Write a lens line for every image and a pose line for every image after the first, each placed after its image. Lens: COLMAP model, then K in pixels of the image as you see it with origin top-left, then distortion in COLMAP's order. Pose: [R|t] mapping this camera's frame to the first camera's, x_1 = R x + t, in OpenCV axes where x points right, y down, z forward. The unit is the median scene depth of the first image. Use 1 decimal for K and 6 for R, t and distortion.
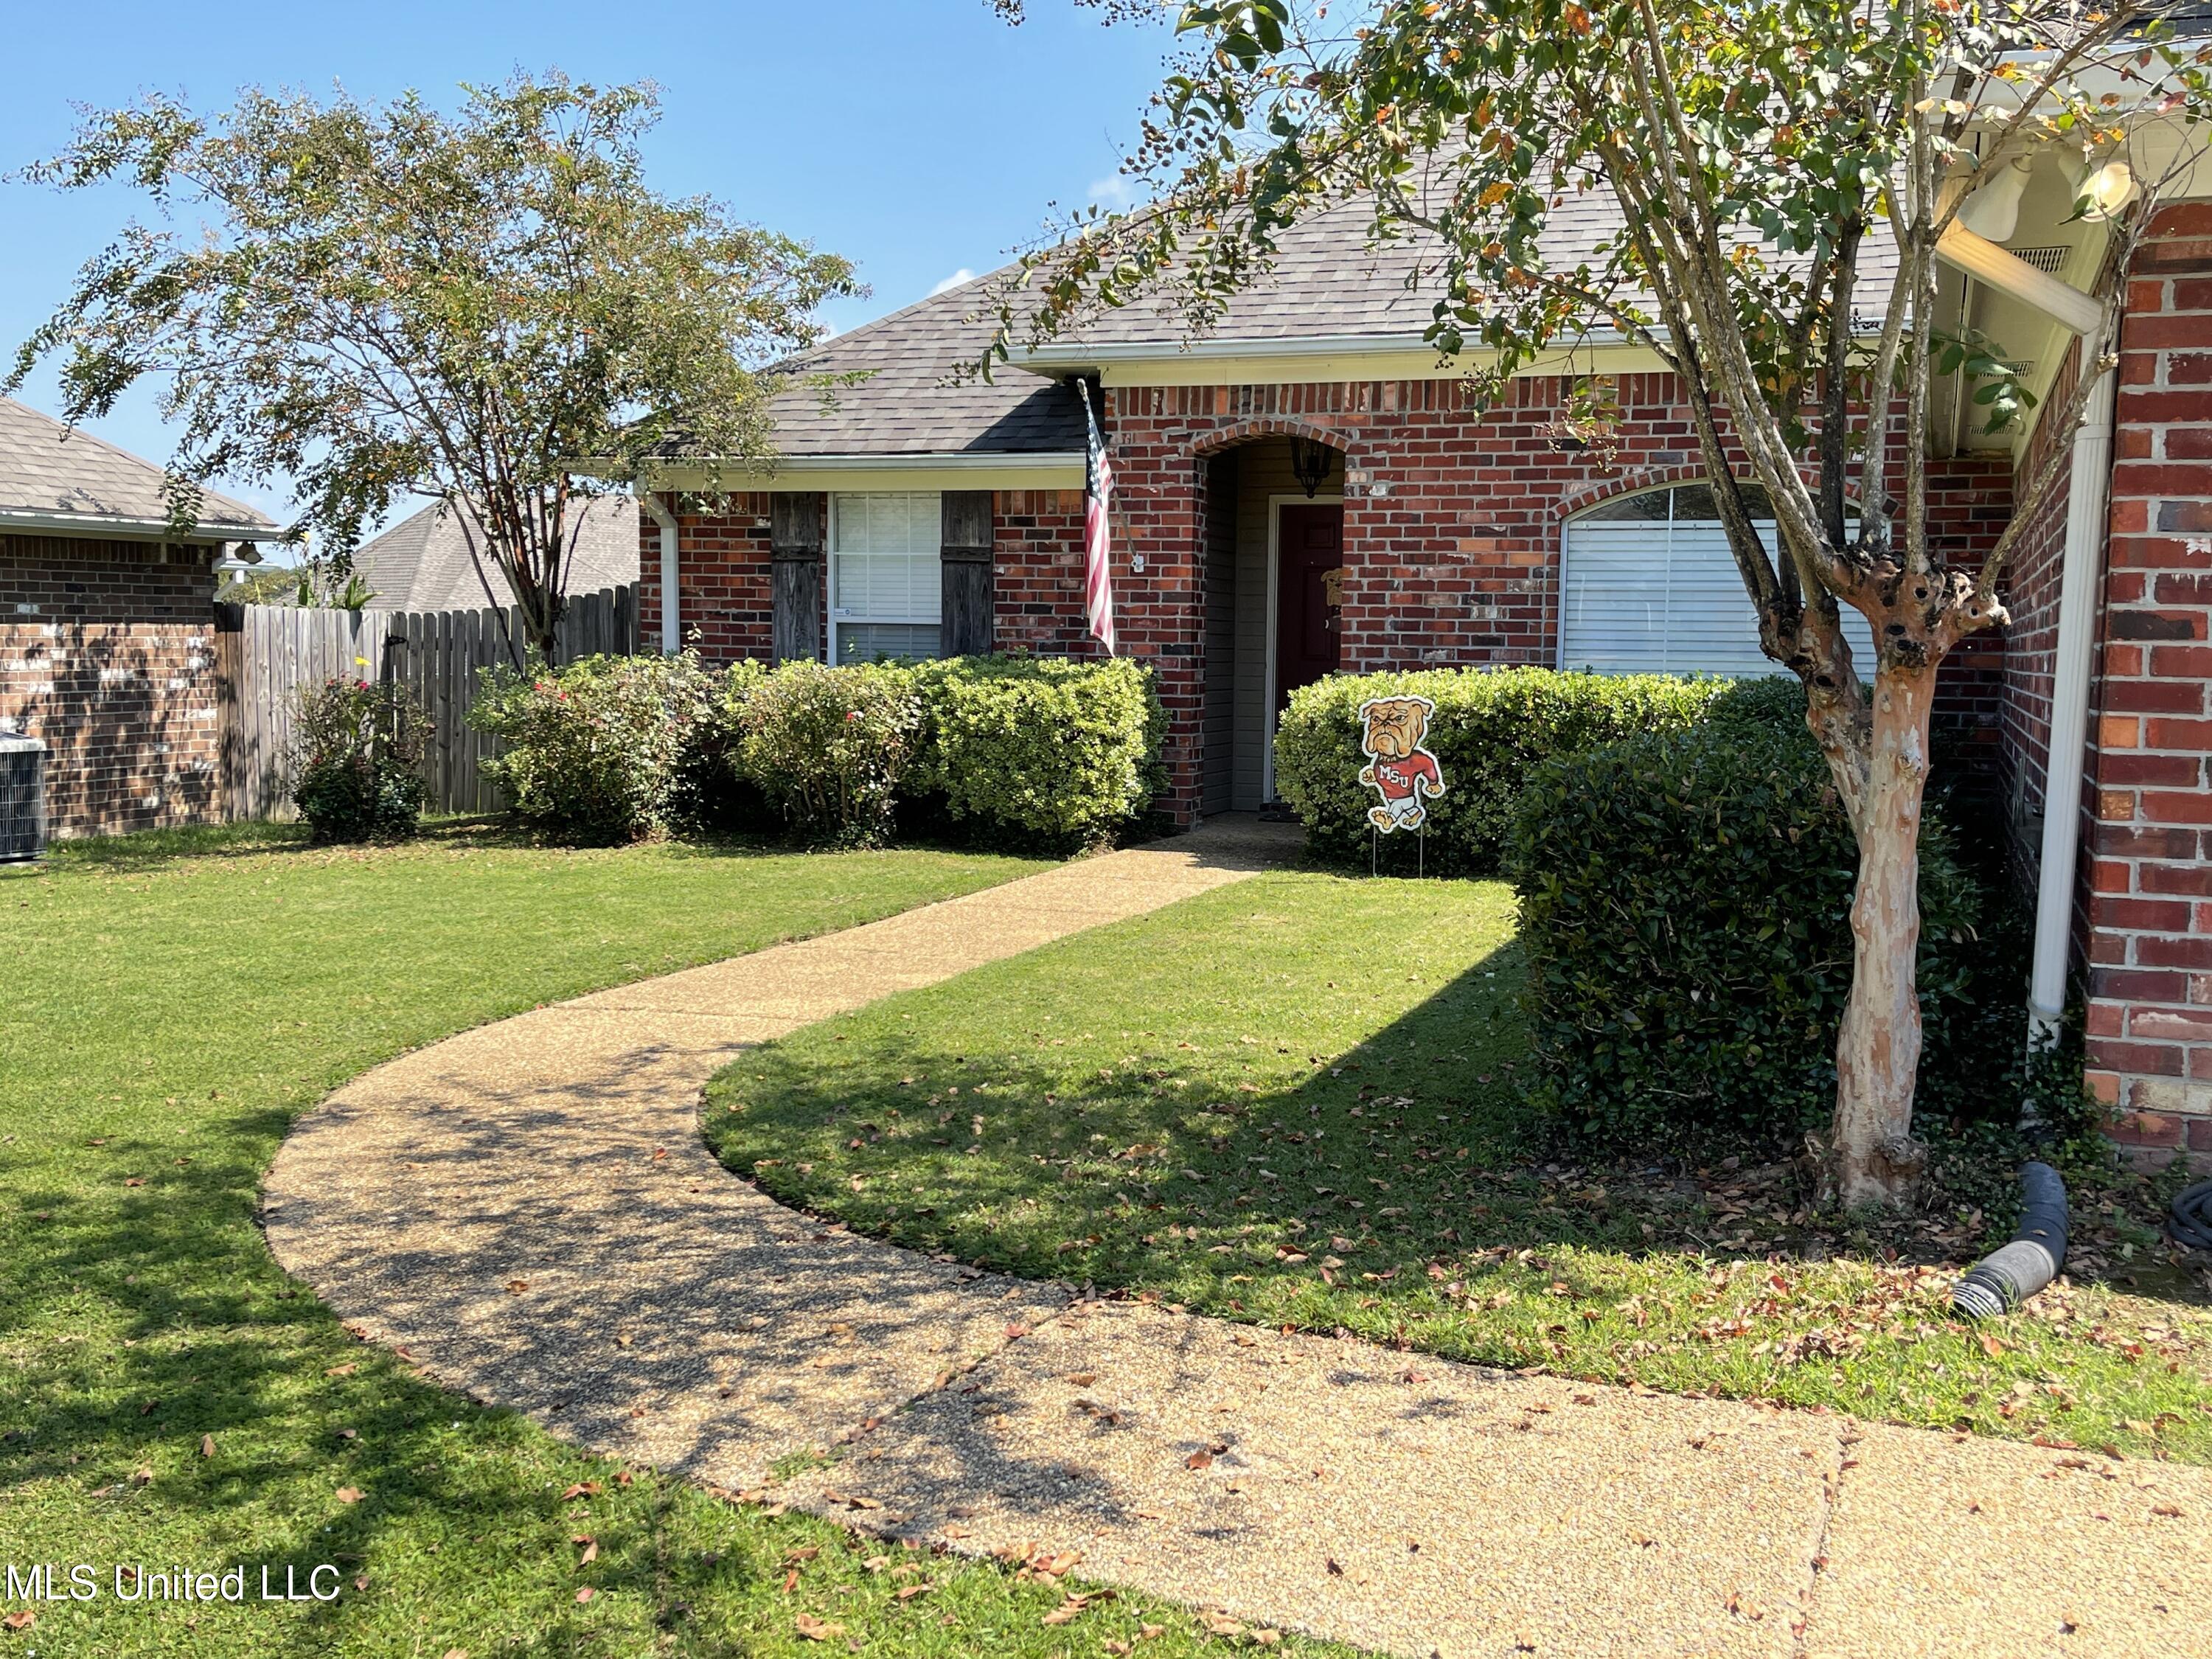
lens RADIAL K [[2190.2, 0, 1104.0], [0, 2190.2, 869.6], [0, 0, 1]] dist [0.100379, -0.287885]
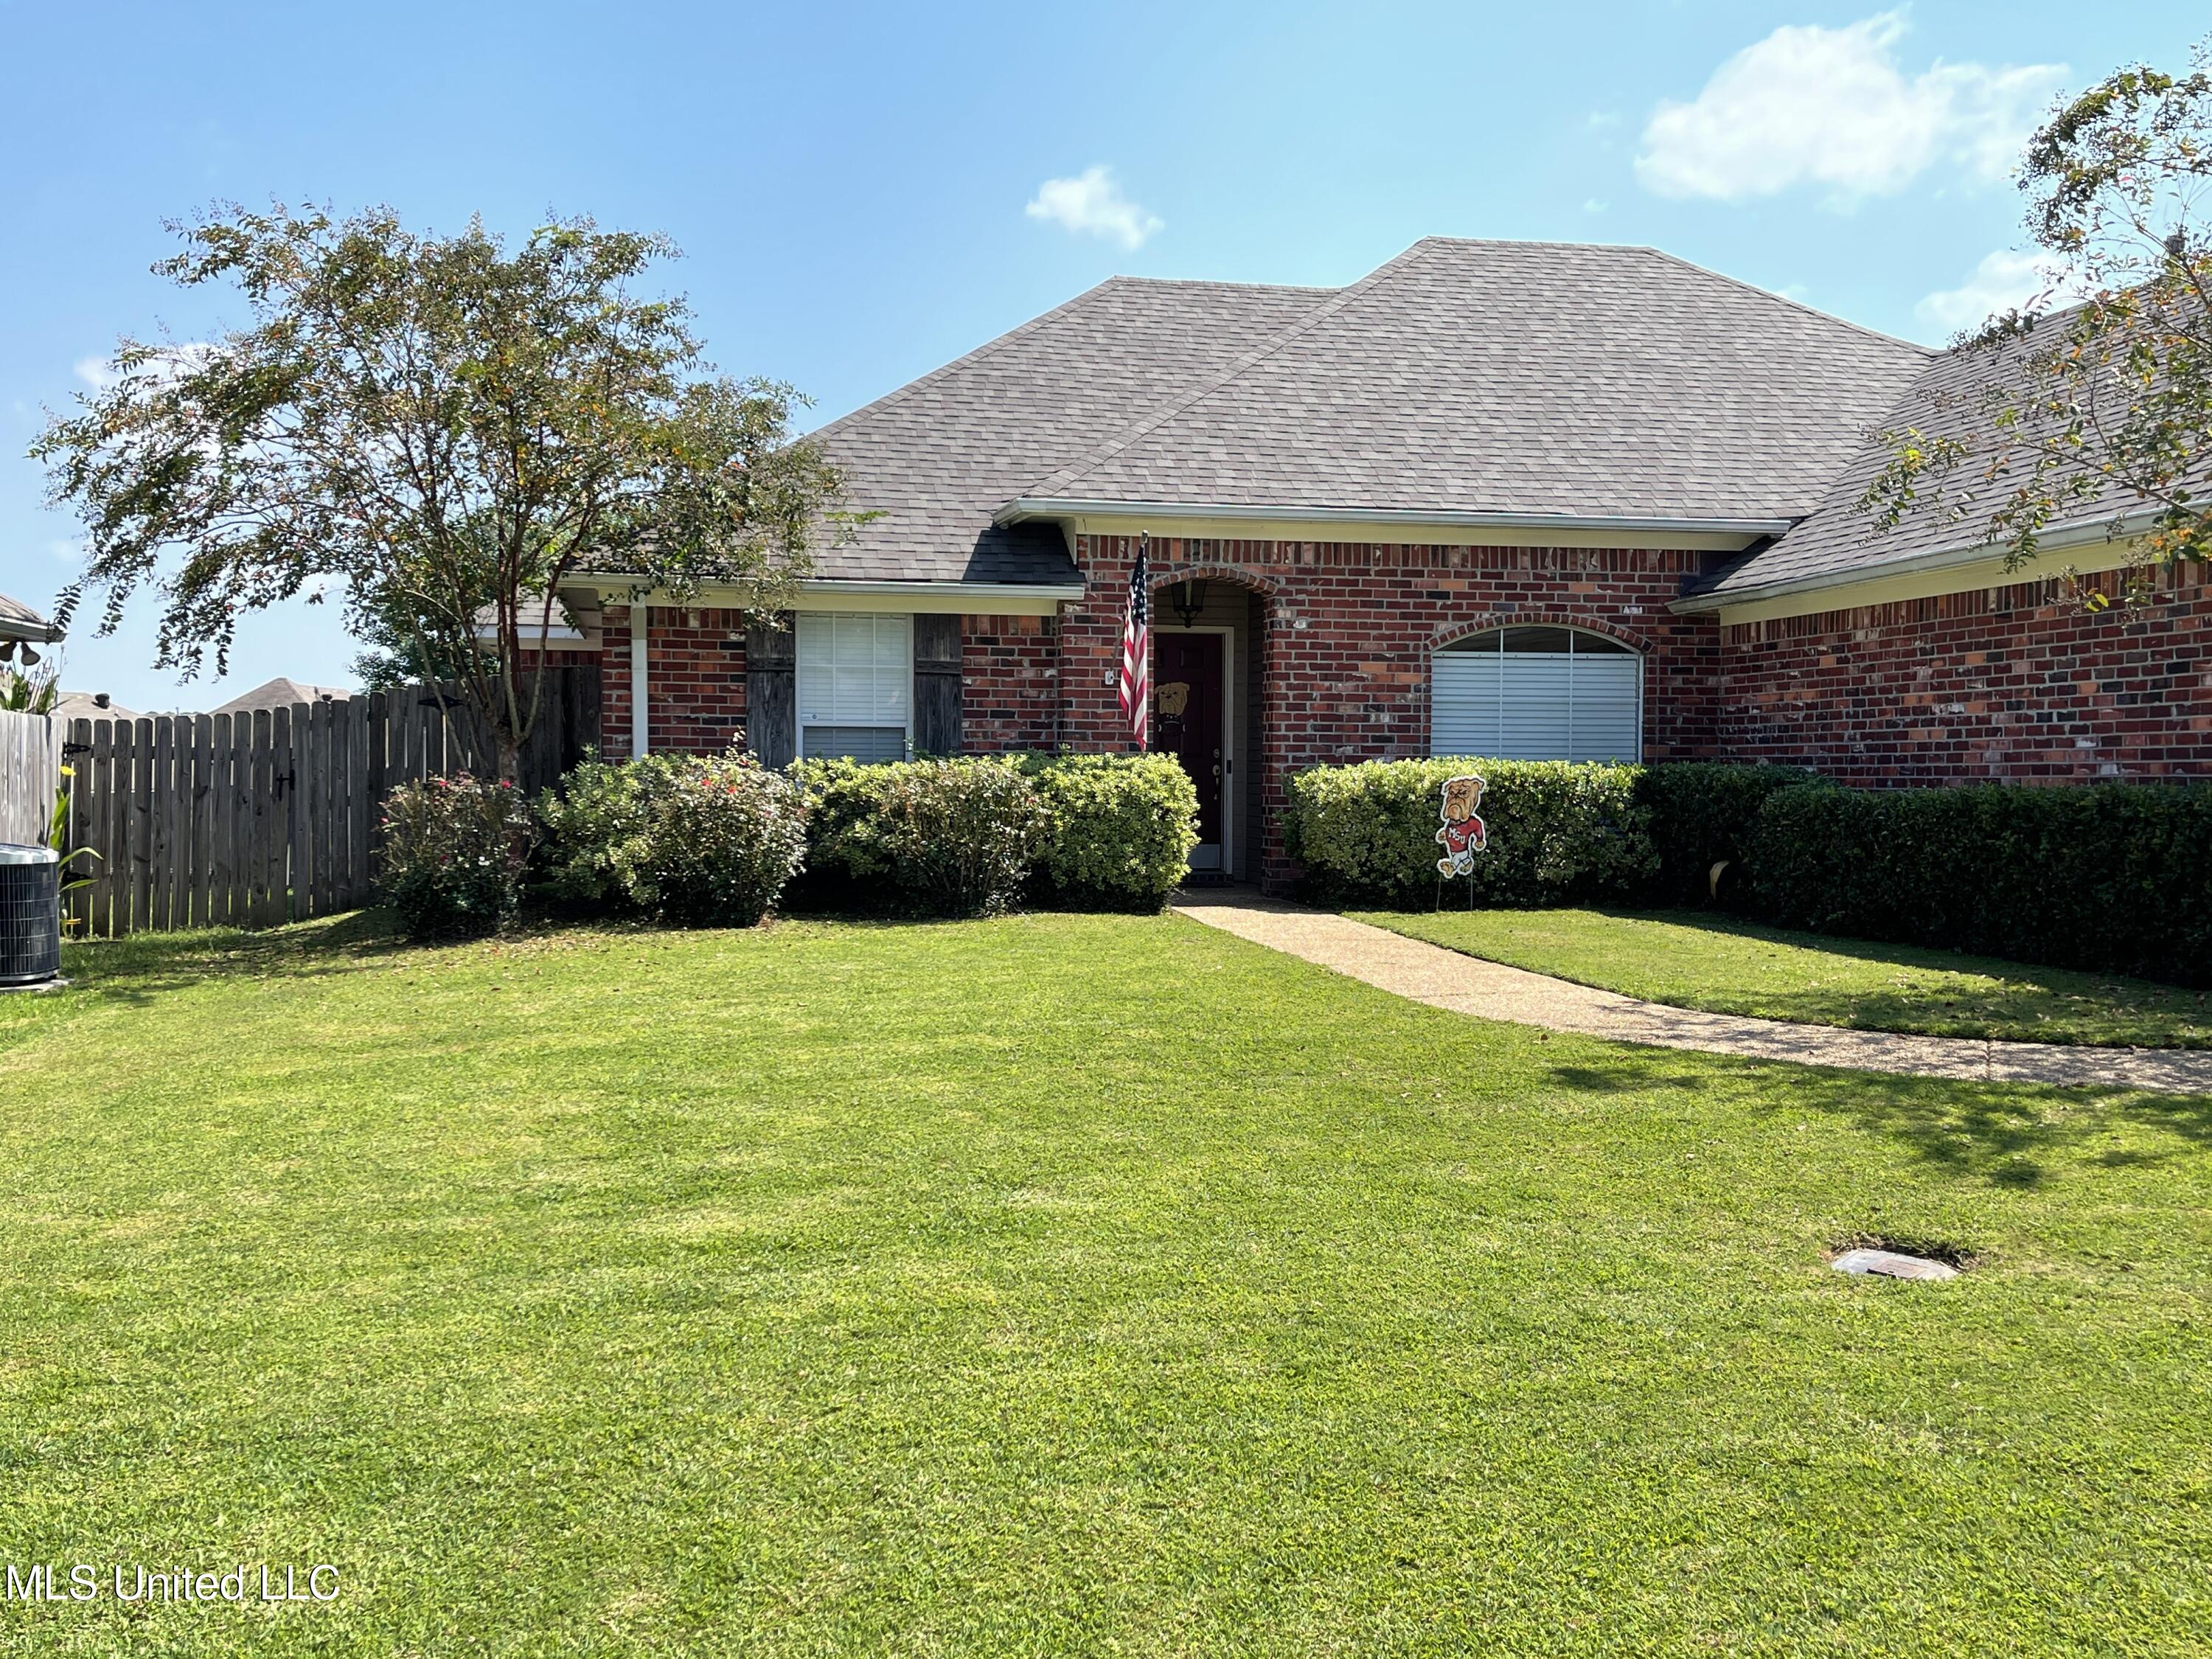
lens RADIAL K [[2190.2, 0, 1104.0], [0, 2190.2, 869.6], [0, 0, 1]] dist [0.100379, -0.287885]
pose [[0.857362, -0.031785, 0.513731, -0.646649], [0.059608, 0.997507, -0.037763, 0.014318], [-0.511250, 0.062999, 0.857120, -0.043629]]
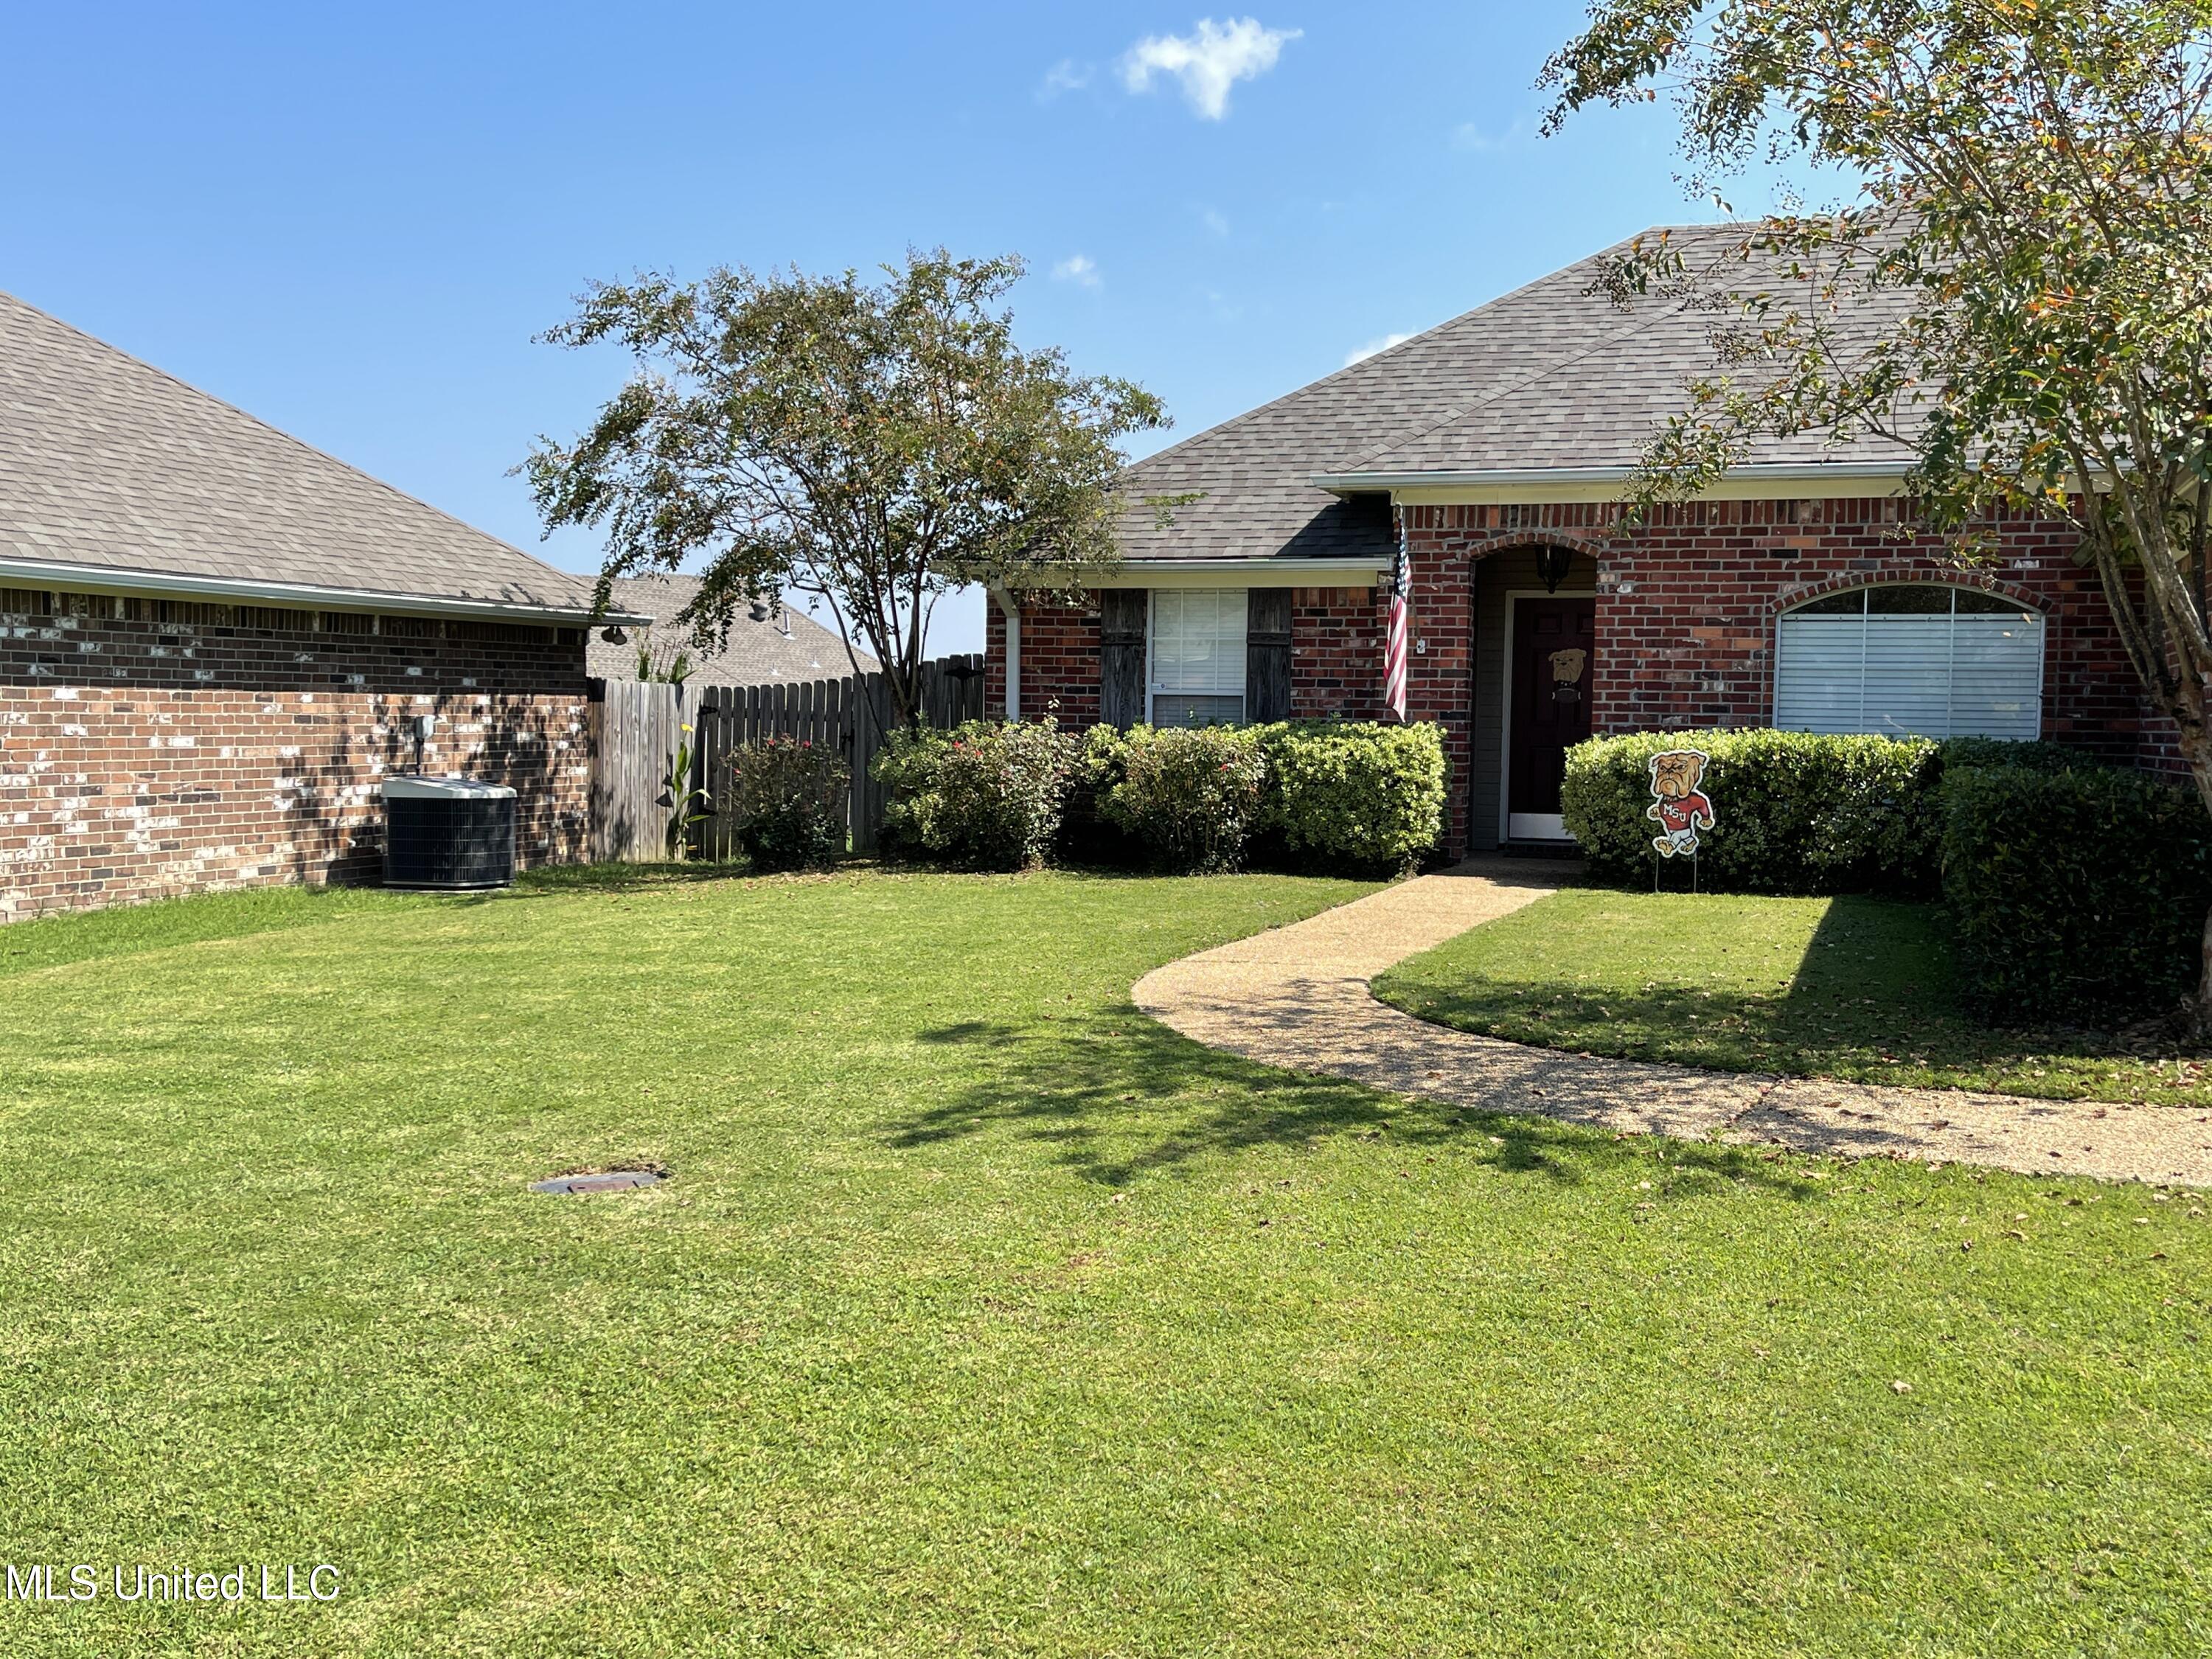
lens RADIAL K [[2165.3, 0, 1061.2], [0, 2165.3, 864.3], [0, 0, 1]] dist [0.117097, -0.466457]
pose [[0.999957, 0.002827, -0.008848, -0.183988], [-0.003143, 0.999350, -0.035906, 0.029425], [0.008740, 0.035933, 0.999316, -0.233862]]
